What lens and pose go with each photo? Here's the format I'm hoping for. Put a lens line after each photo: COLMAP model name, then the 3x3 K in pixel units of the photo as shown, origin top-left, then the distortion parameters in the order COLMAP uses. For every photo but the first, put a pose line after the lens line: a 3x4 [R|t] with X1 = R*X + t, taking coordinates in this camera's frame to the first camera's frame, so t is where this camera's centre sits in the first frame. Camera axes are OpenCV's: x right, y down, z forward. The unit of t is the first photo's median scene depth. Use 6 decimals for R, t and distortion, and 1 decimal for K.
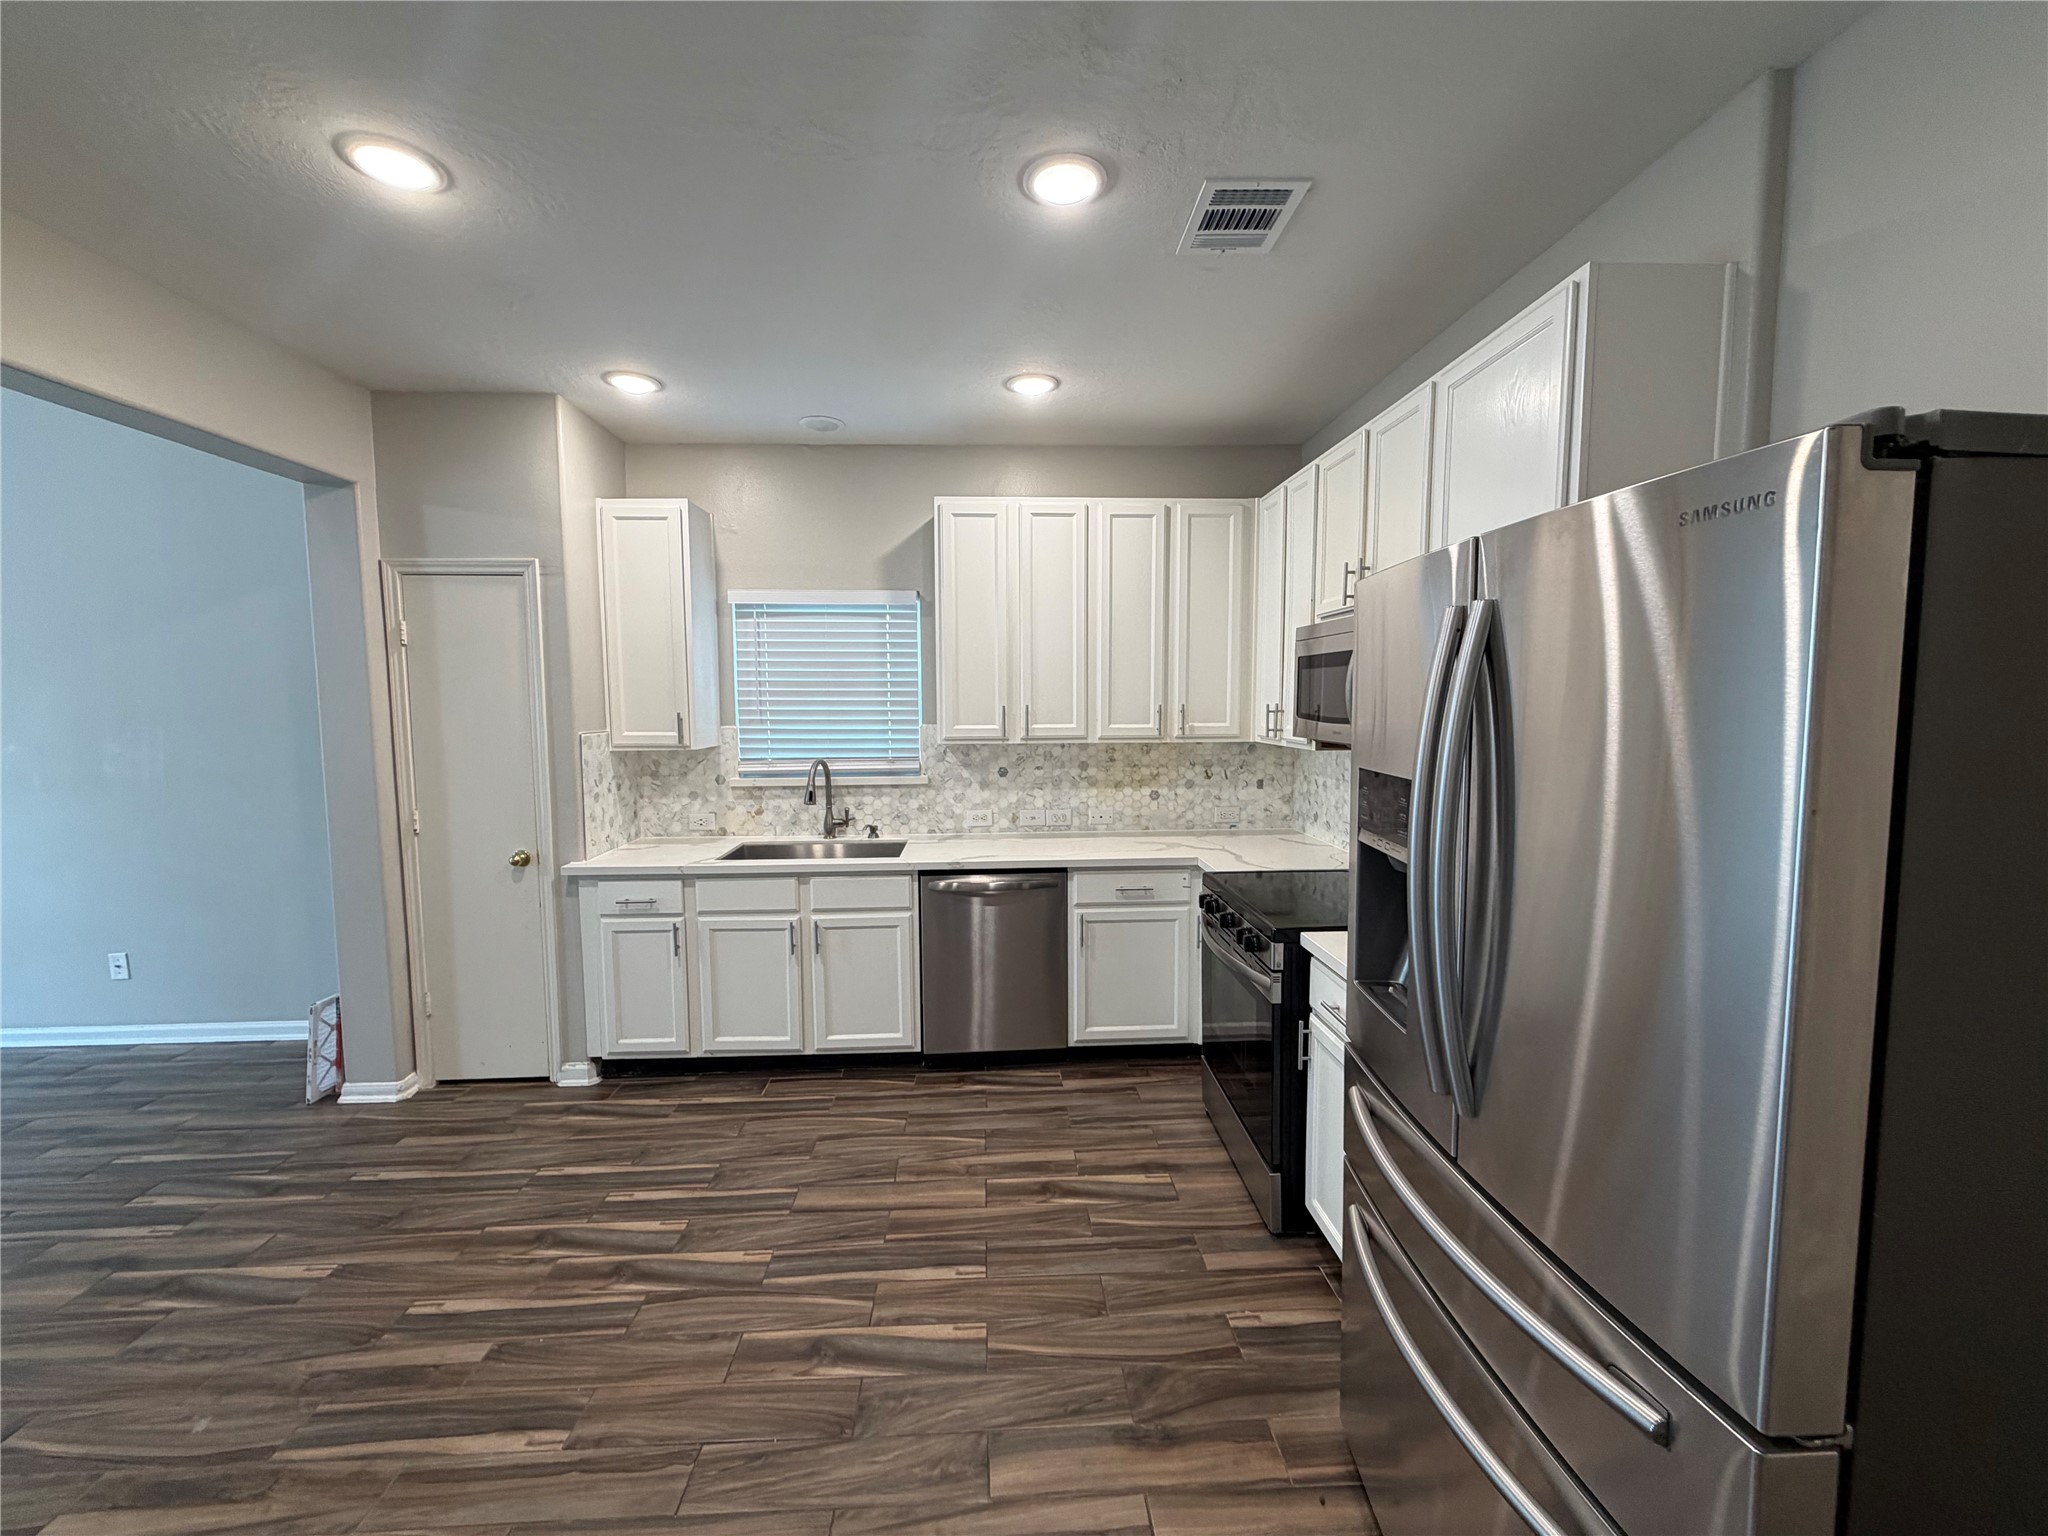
lens RADIAL K [[817.8, 0, 1018.7], [0, 817.8, 768.2], [0, 0, 1]] dist [0.001055, -0.000255]
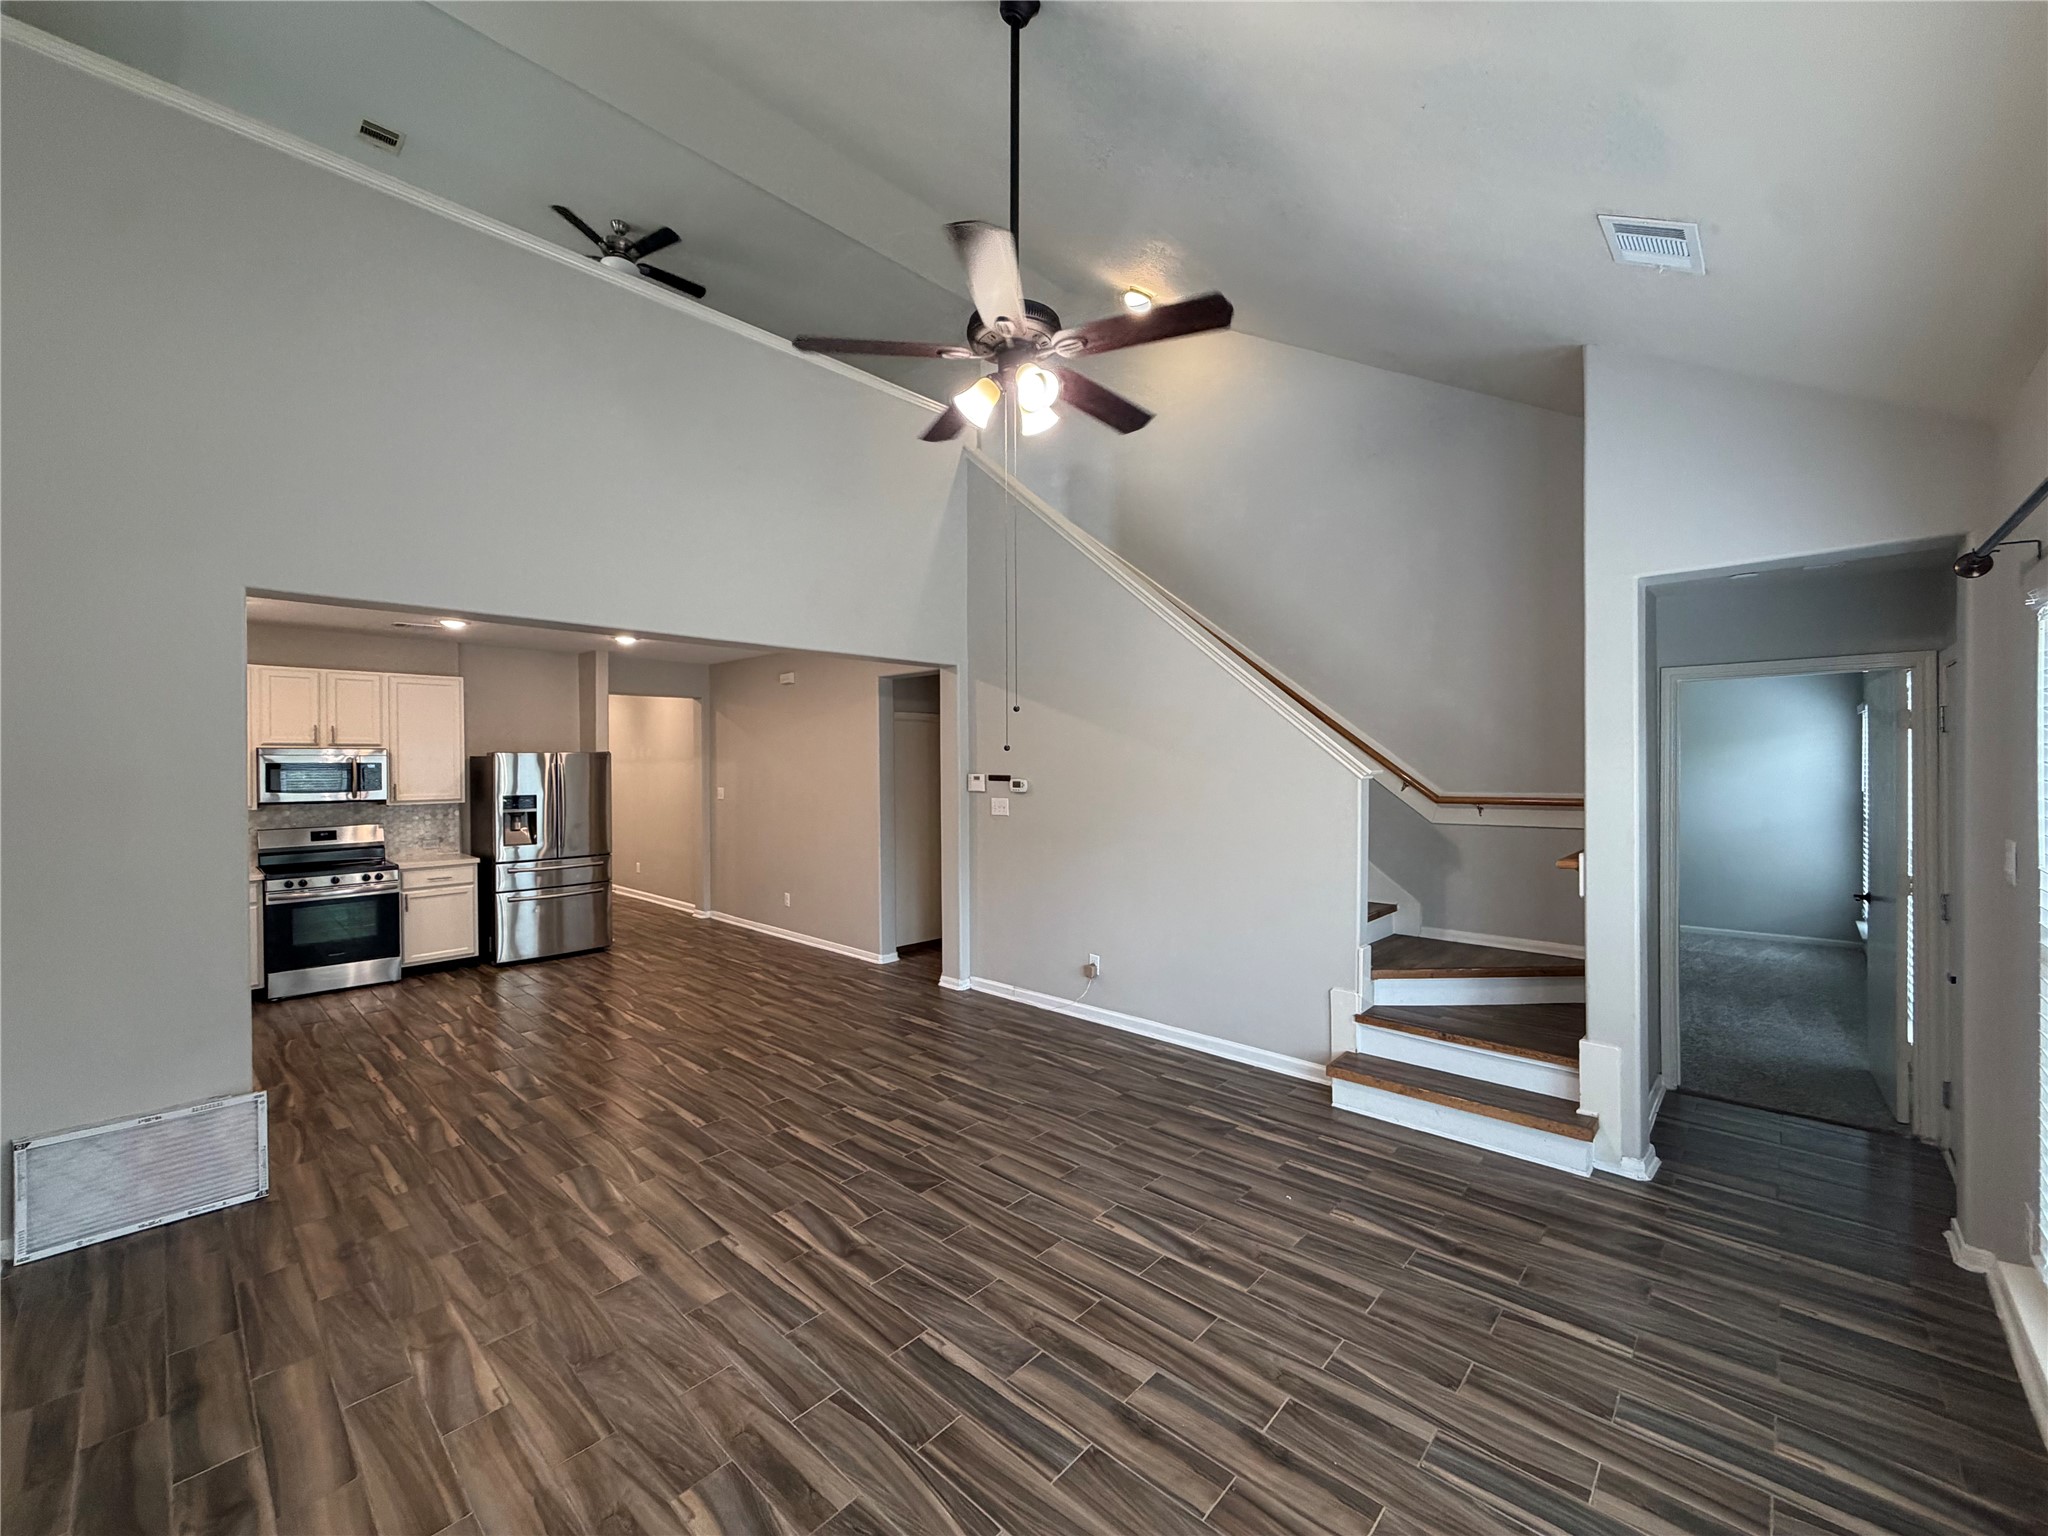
lens RADIAL K [[817.8, 0, 1018.5], [0, 817.8, 767.5], [0, 0, 1]] dist [0.001055, -0.000255]
pose [[-0.697874, 0.010458, 0.716144, -2.295371], [0.074407, 0.995542, 0.057971, -0.101121], [-0.712345, 0.093742, -0.695541, 1.025718]]
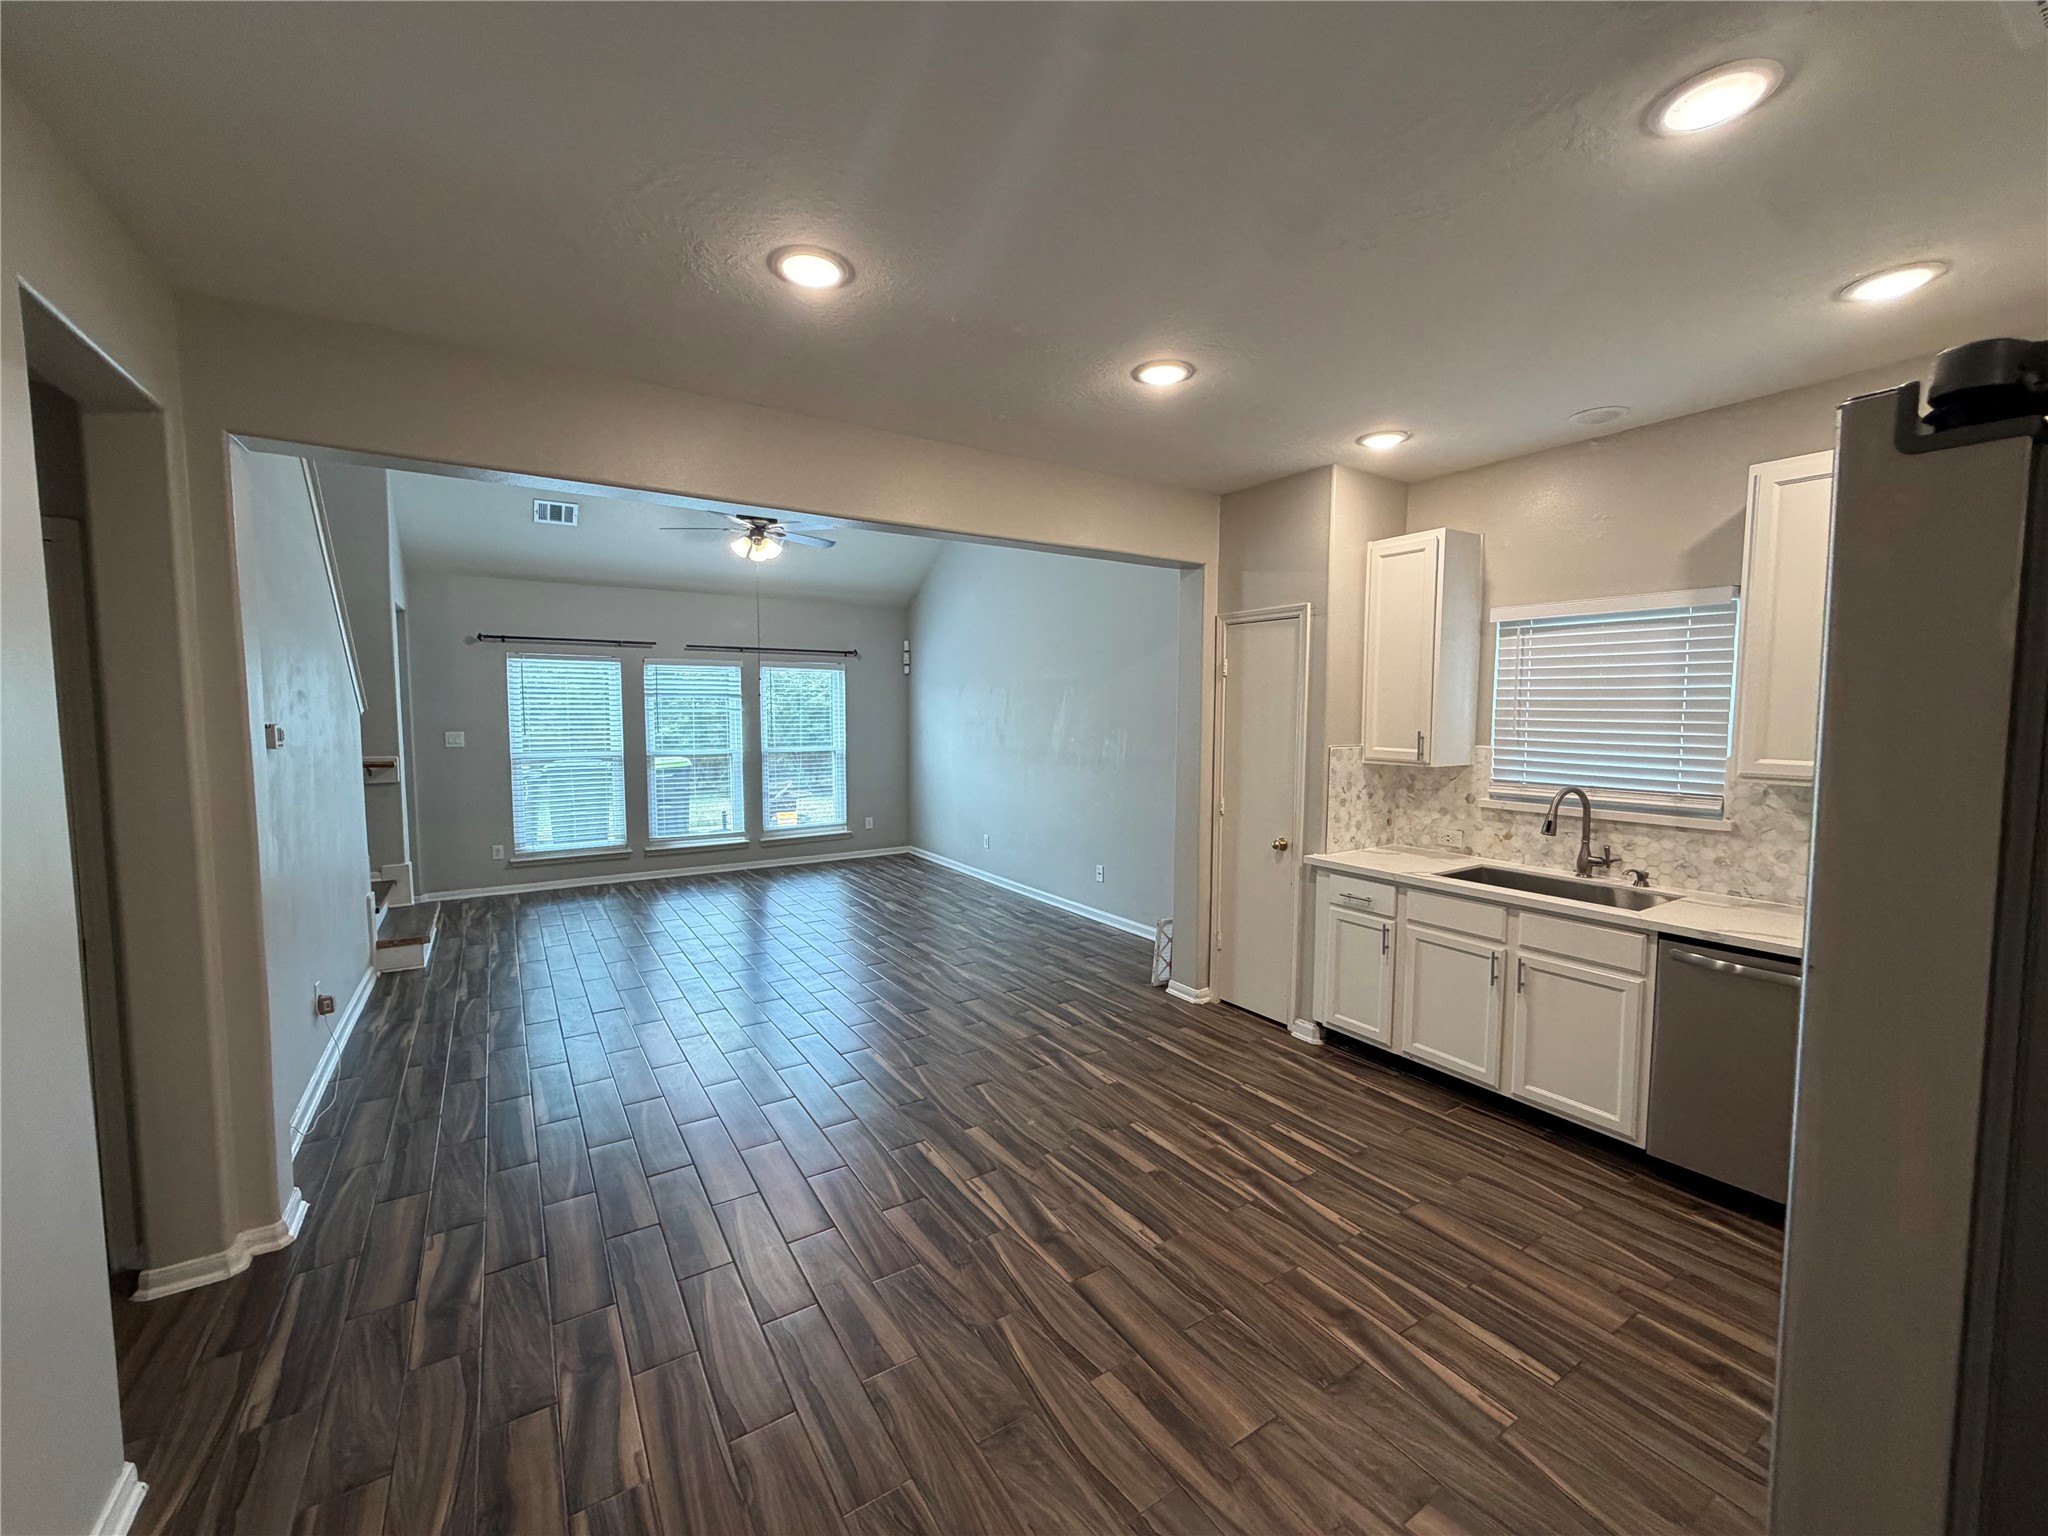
lens RADIAL K [[817.8, 0, 1014.5], [0, 817.8, 767.5], [0, 0, 1]] dist [0.001055, -0.000255]
pose [[0.498271, 0.070055, -0.864186, 0.274516], [-0.078936, 0.996256, 0.035248, -0.019106], [0.863421, 0.050652, 0.501936, 0.016111]]
